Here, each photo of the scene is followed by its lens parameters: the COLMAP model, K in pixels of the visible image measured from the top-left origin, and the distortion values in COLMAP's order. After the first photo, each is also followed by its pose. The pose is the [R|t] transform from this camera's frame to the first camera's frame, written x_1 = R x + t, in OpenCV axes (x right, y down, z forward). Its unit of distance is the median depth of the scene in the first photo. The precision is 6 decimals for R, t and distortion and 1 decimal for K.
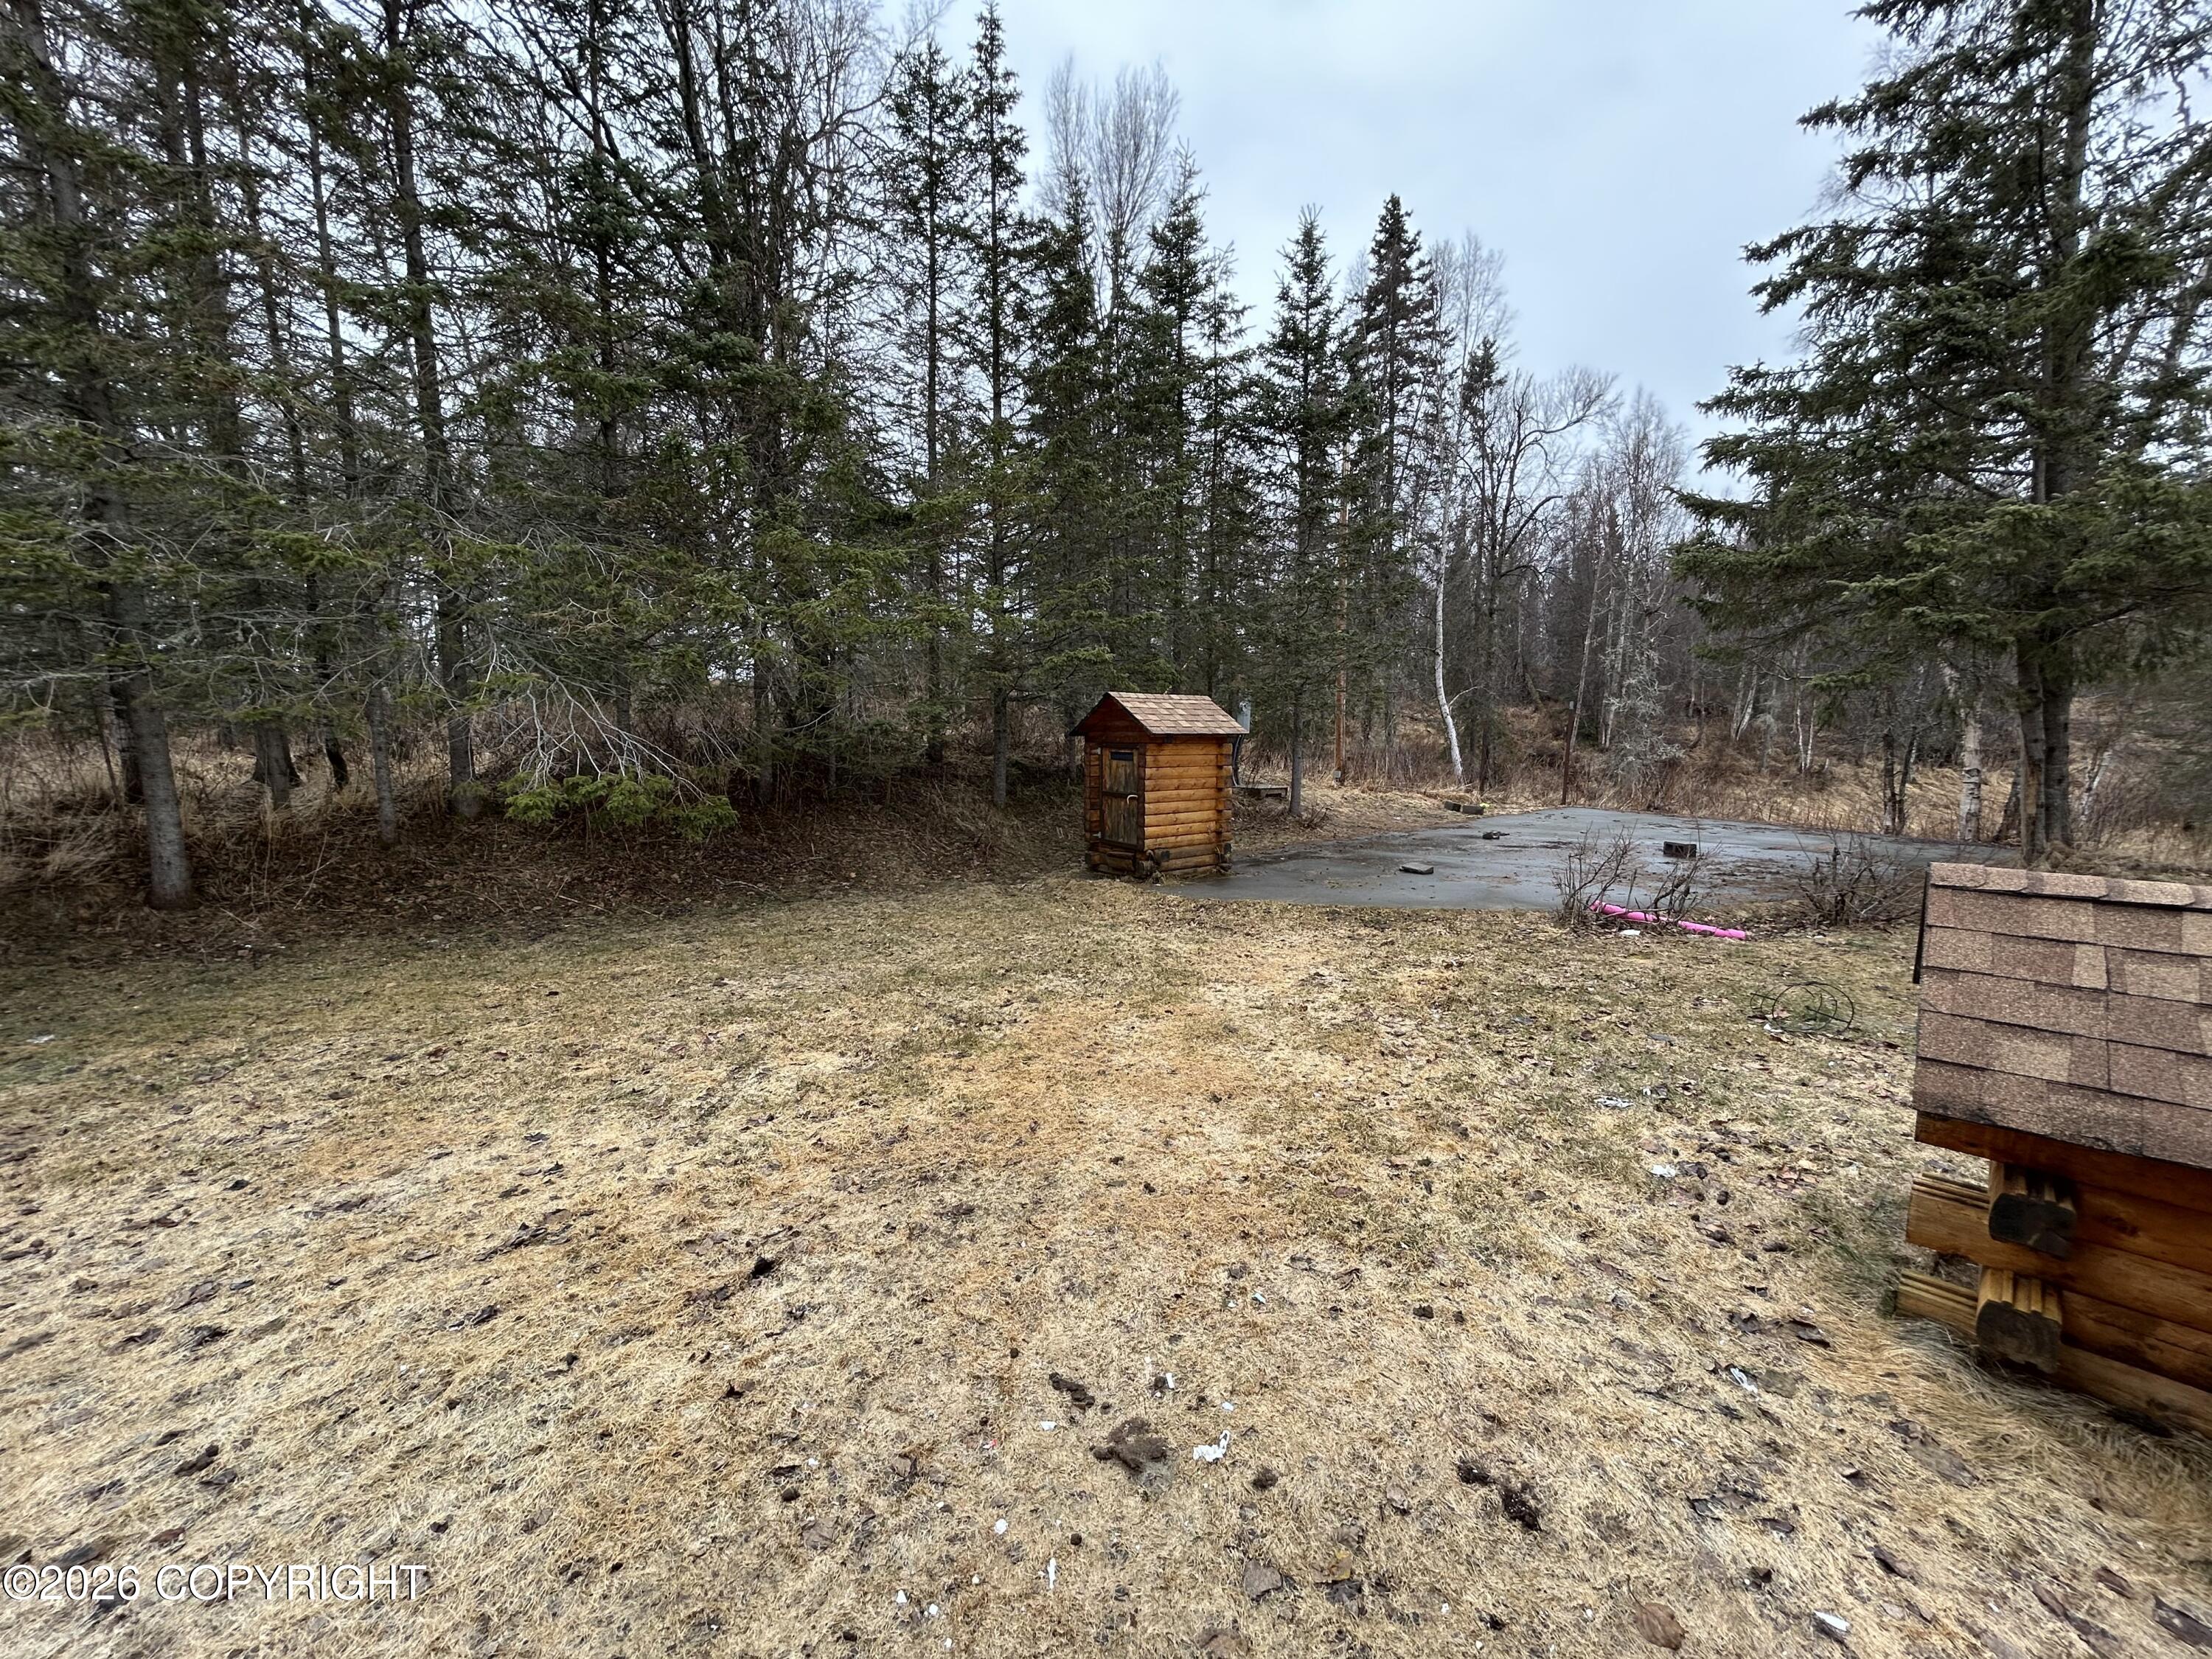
lens RADIAL K [[891.6, 0, 1106.0], [0, 891.6, 829.5], [0, 0, 1]] dist [0.000301, 0.000461]
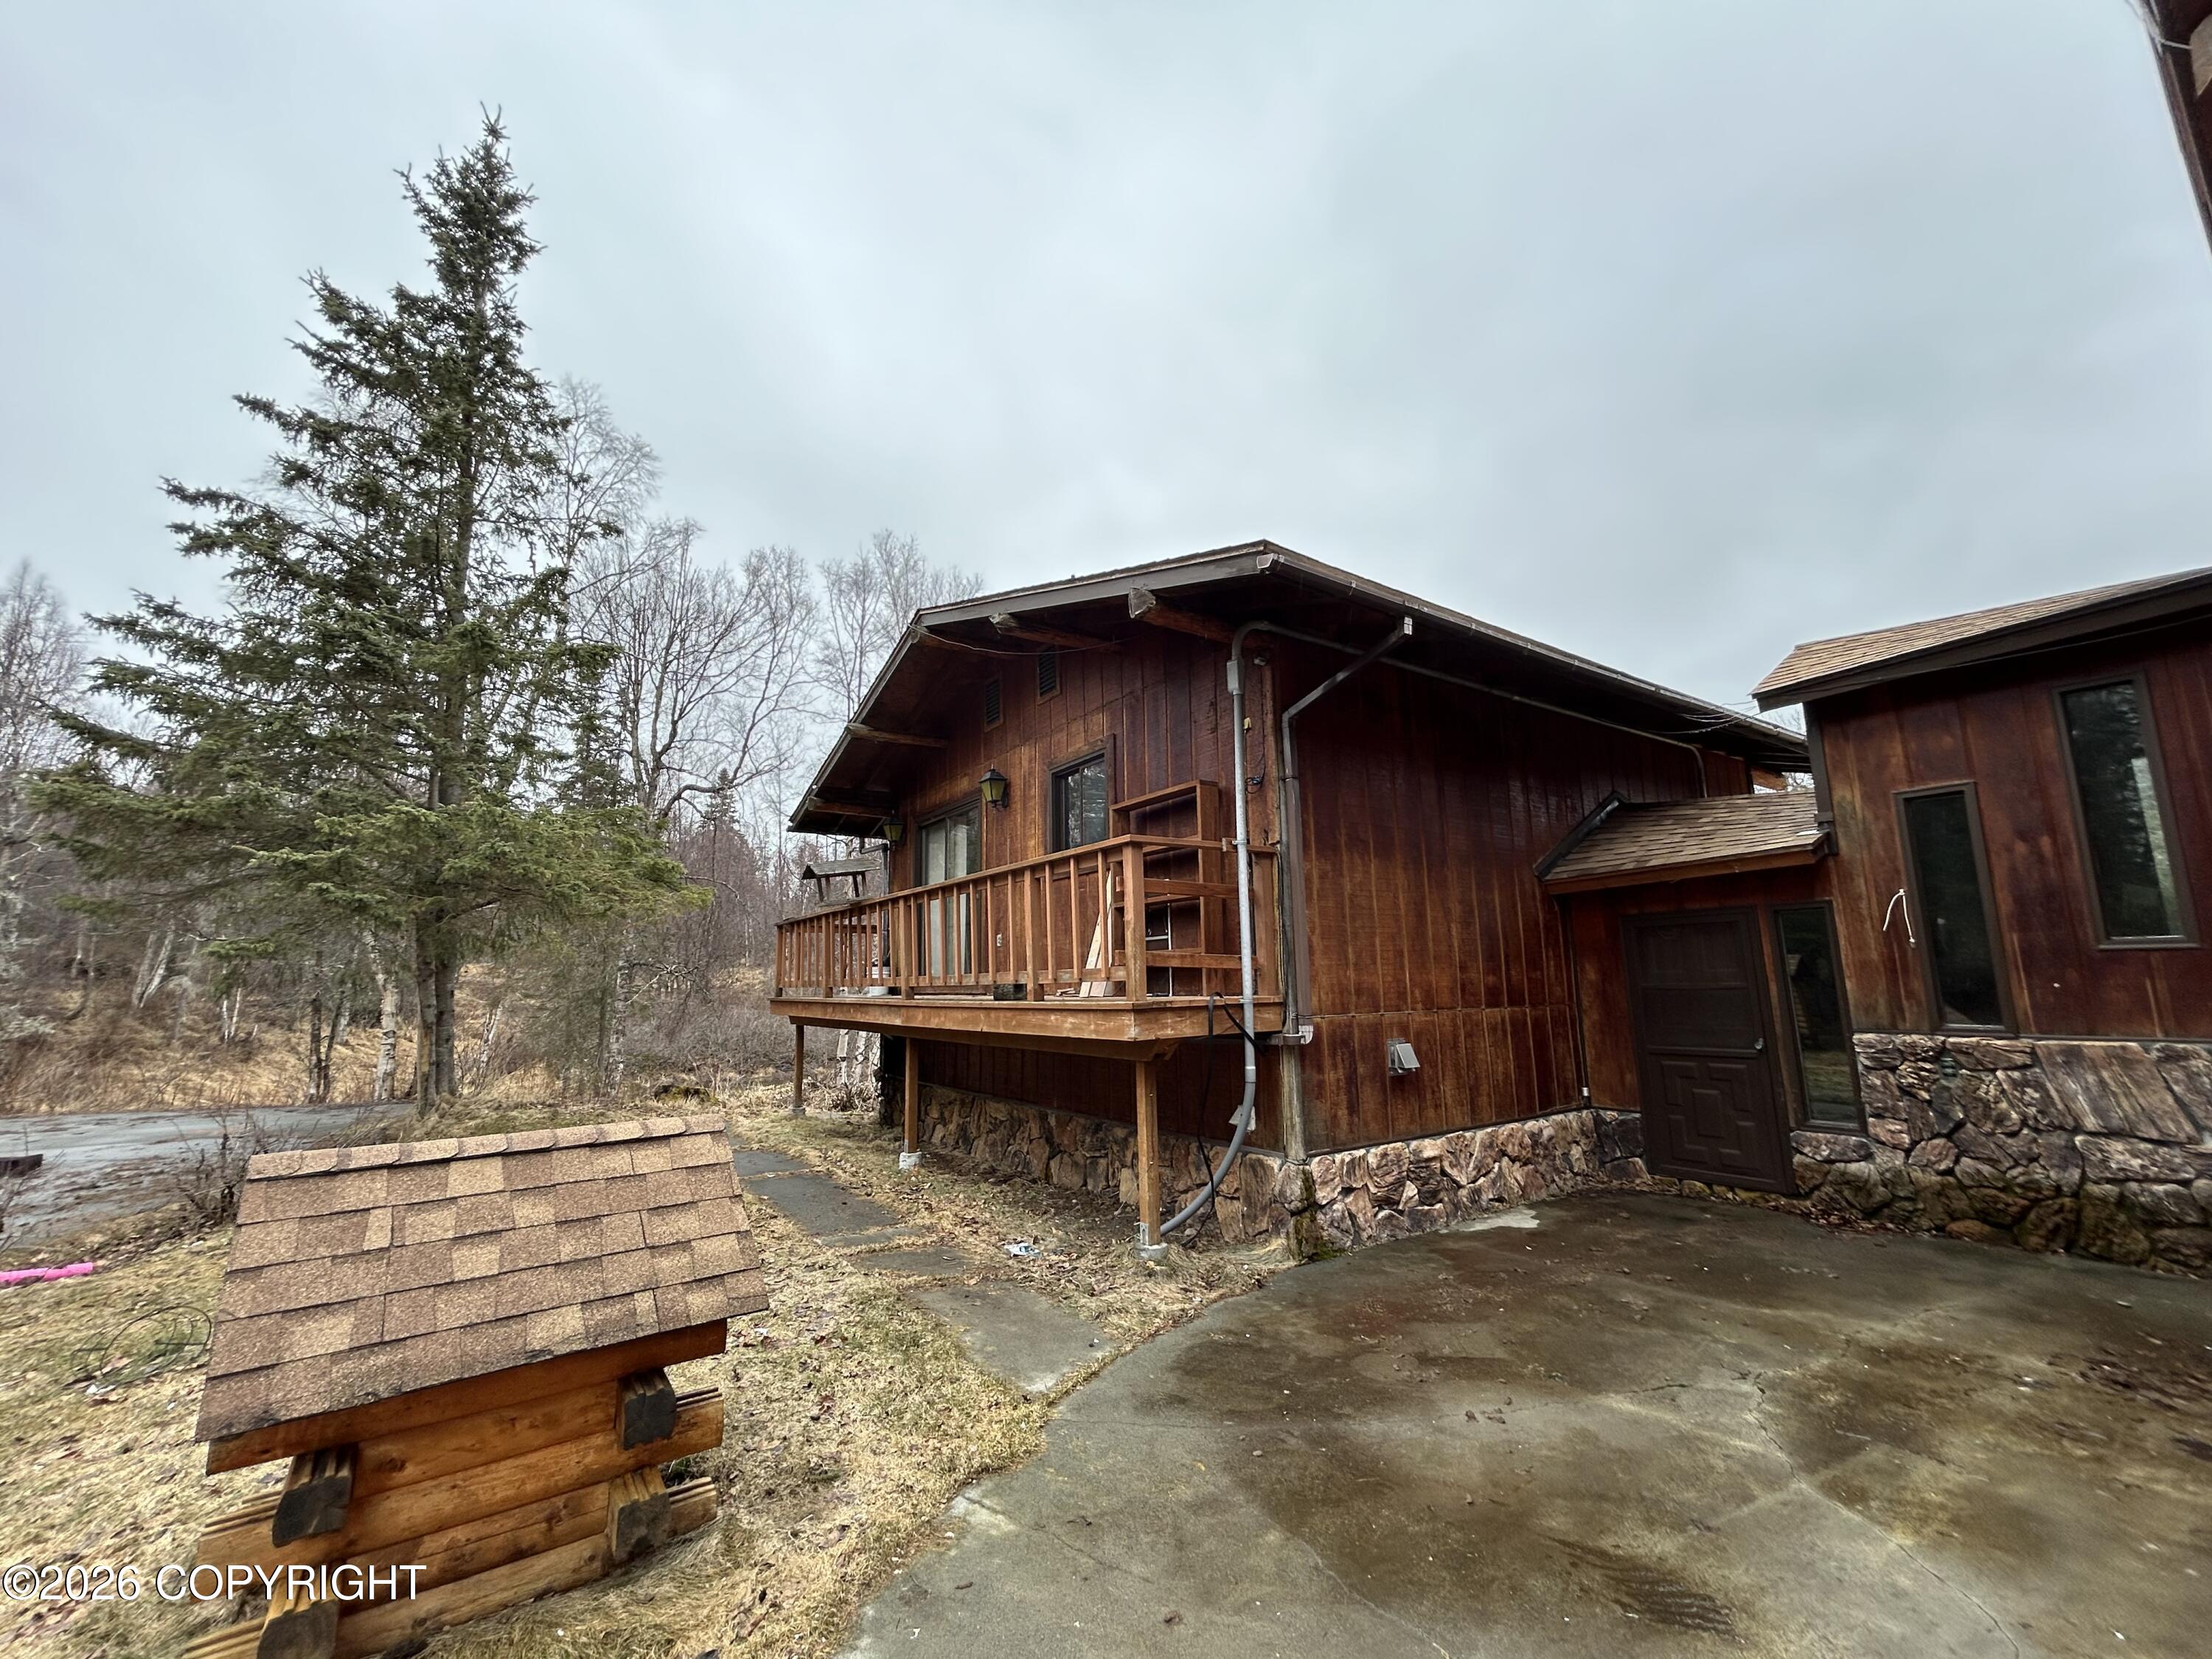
lens RADIAL K [[890.9, 0, 1106.0], [0, 890.9, 829.5], [0, 0, 1]] dist [0.003210, -0.000087]
pose [[0.144400, 0.165359, 0.975605, 0.006836], [0.121079, 0.975577, -0.183276, -0.005430], [-0.982084, 0.144590, 0.120852, -0.030422]]
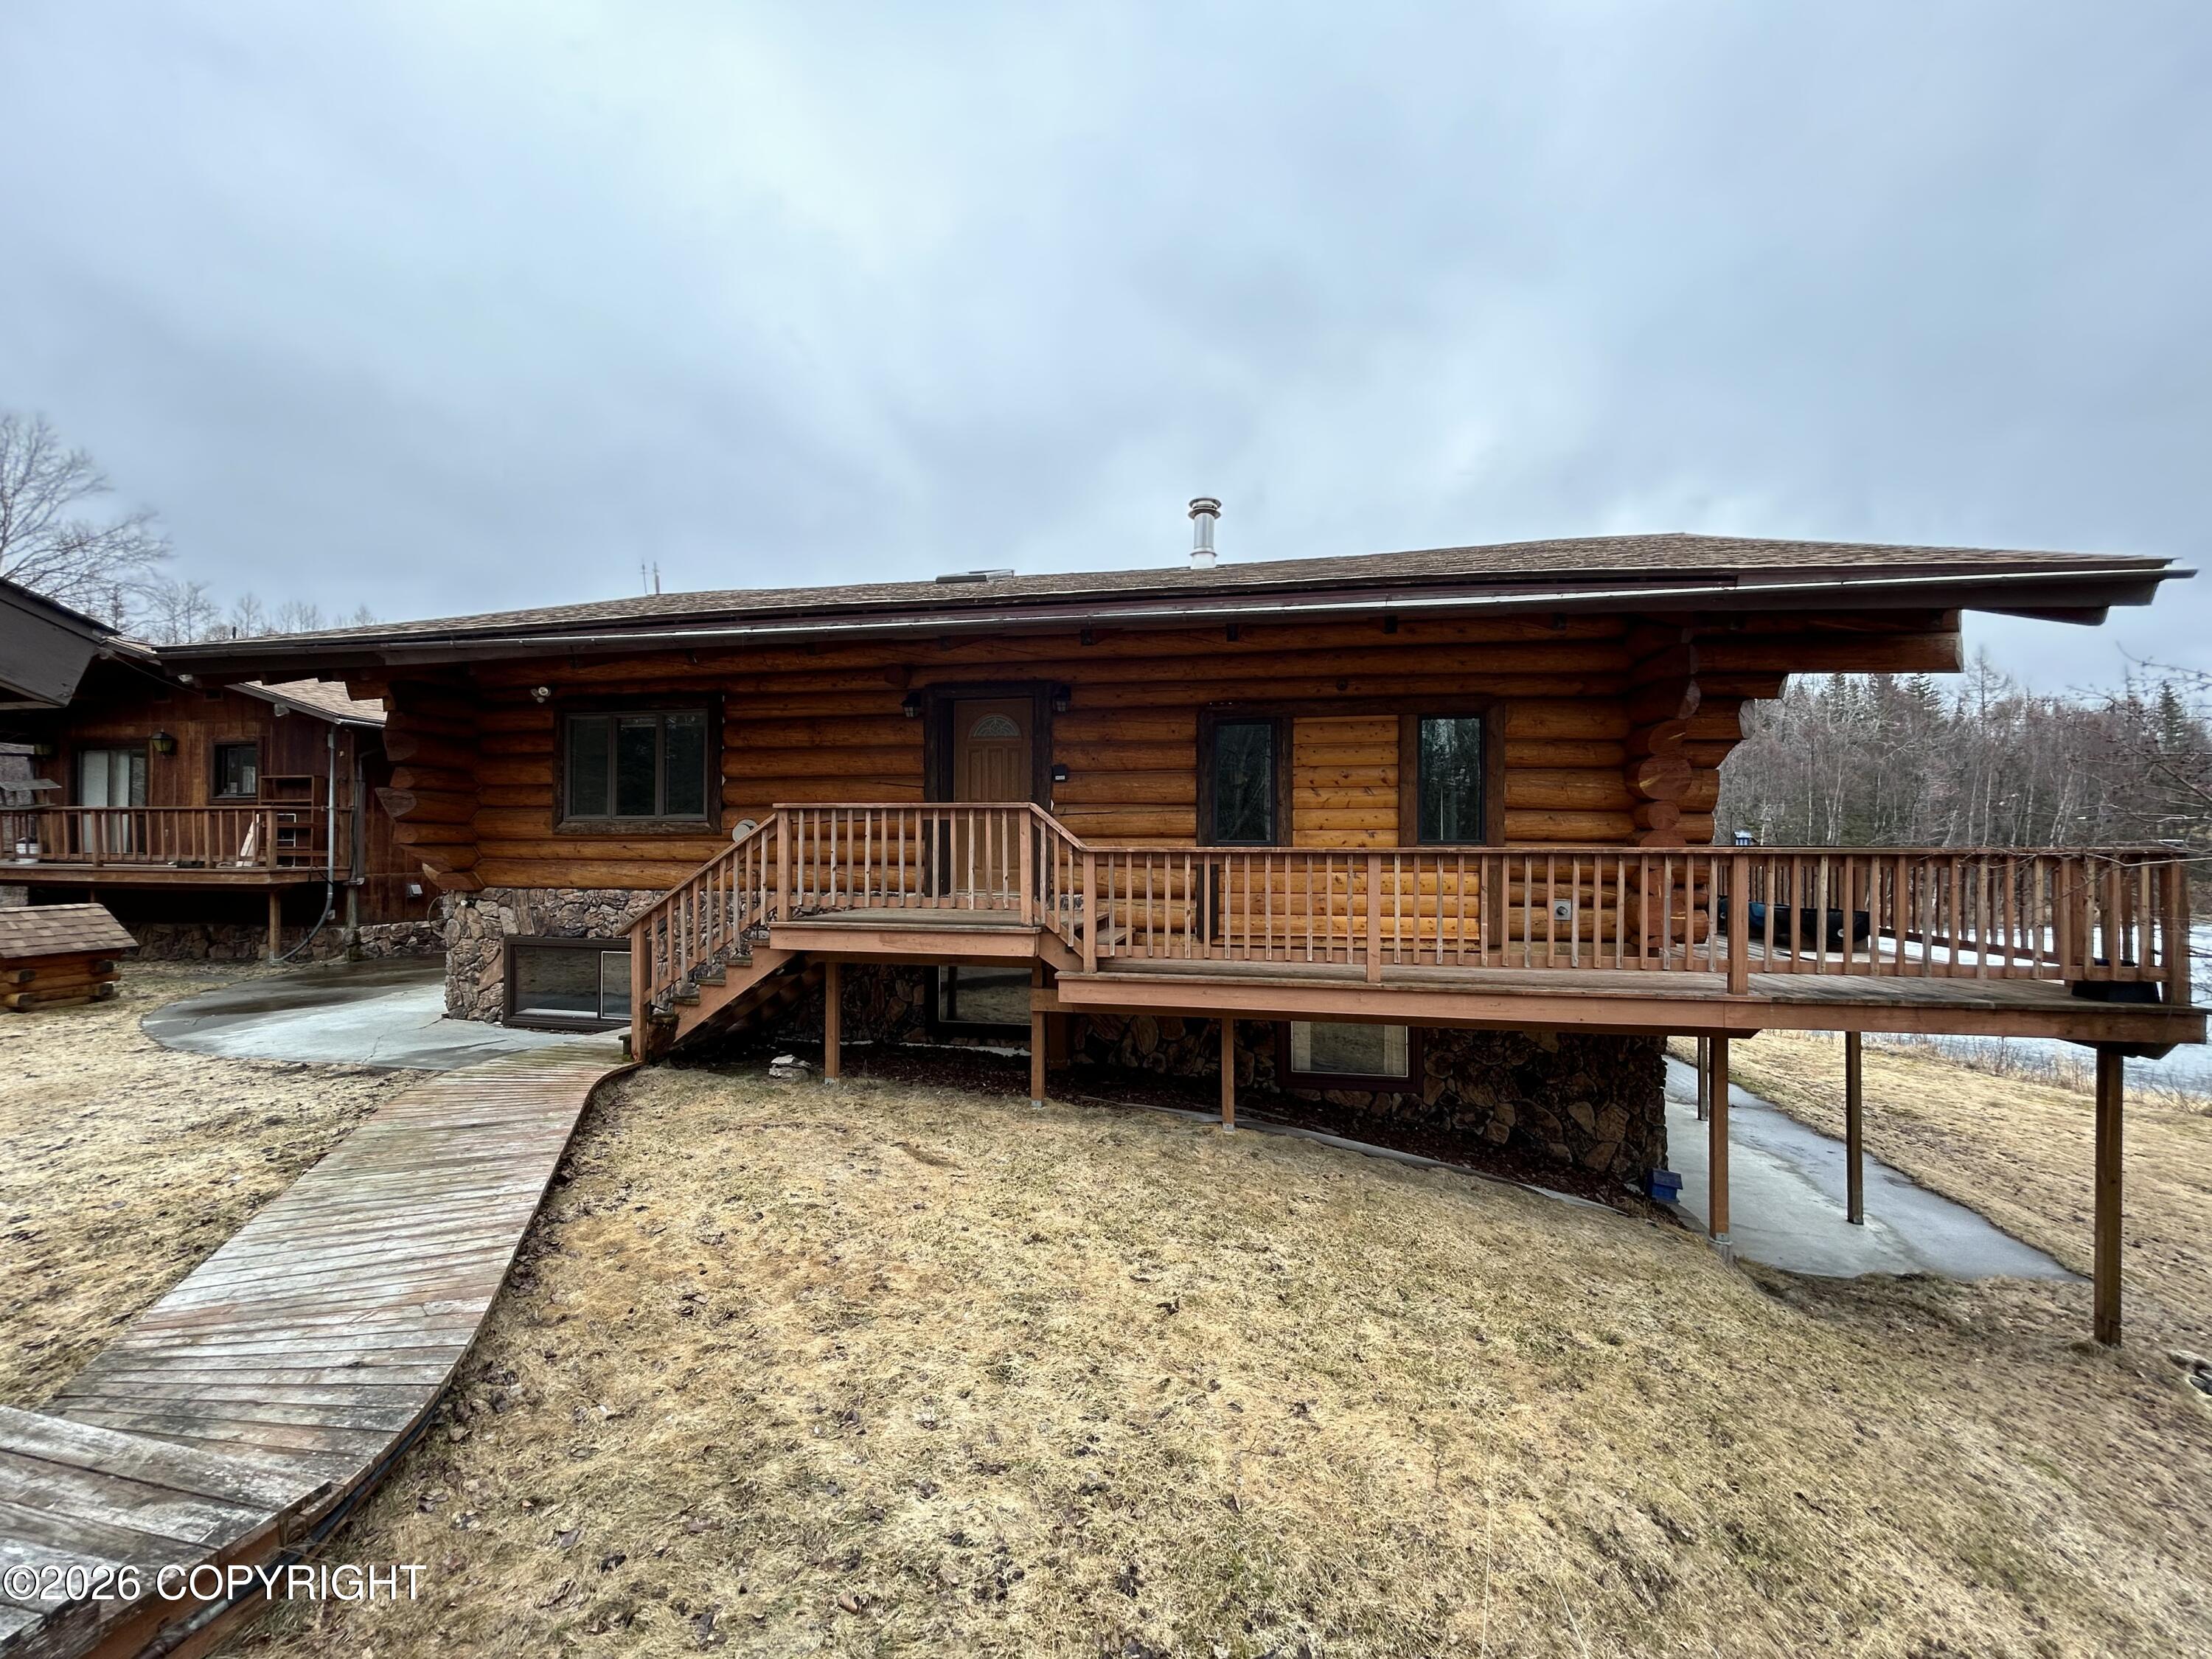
lens RADIAL K [[891.6, 0, 1106.0], [0, 891.6, 829.5], [0, 0, 1]] dist [0.000301, 0.000461]
pose [[-0.591439, 0.007700, 0.806313, -1.455948], [0.080360, 0.995539, 0.049438, -0.028271], [-0.802335, 0.094035, -0.589420, -0.212039]]
